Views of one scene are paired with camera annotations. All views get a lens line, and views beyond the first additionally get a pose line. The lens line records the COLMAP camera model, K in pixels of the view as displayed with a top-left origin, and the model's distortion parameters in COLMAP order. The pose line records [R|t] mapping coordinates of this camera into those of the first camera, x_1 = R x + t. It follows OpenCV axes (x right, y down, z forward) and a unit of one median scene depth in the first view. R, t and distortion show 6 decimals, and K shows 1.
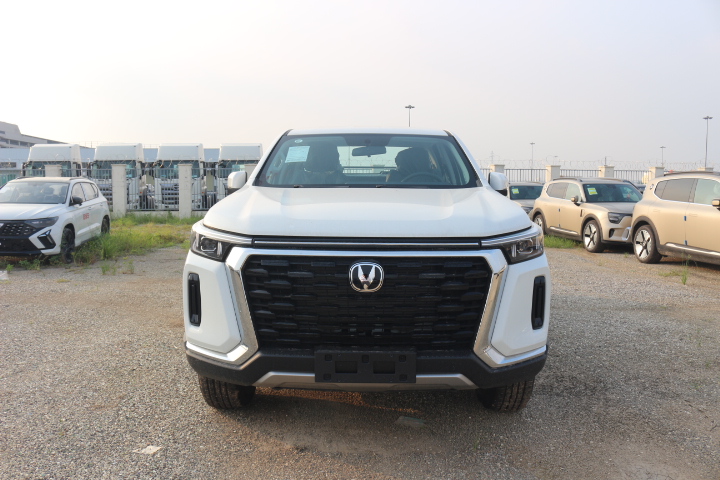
lens RADIAL K [[581.1, 0, 354.2], [0, 581.1, 236.7], [0, 0, 1]] dist [-0.117221, 0.015202]
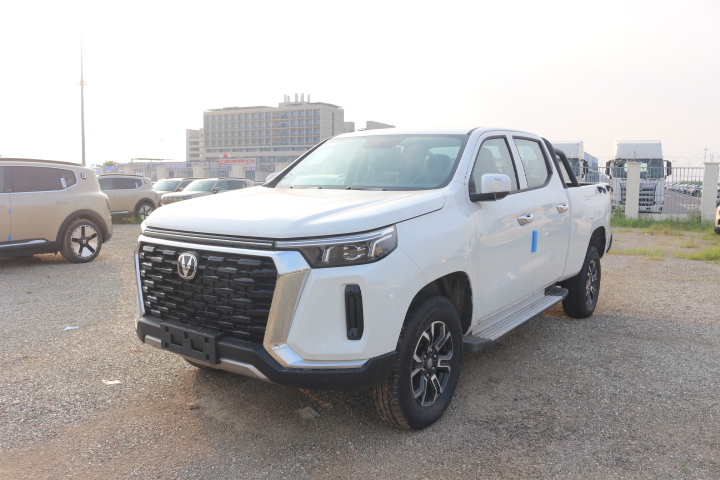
lens RADIAL K [[581.1, 0, 357.8], [0, 581.1, 241.7], [0, 0, 1]] dist [-0.117221, 0.015202]
pose [[0.830209, 0.064591, -0.553697, 0.911516], [-0.058113, 0.997881, 0.029274, -0.031521], [0.554415, 0.007874, 0.832203, 0.215884]]
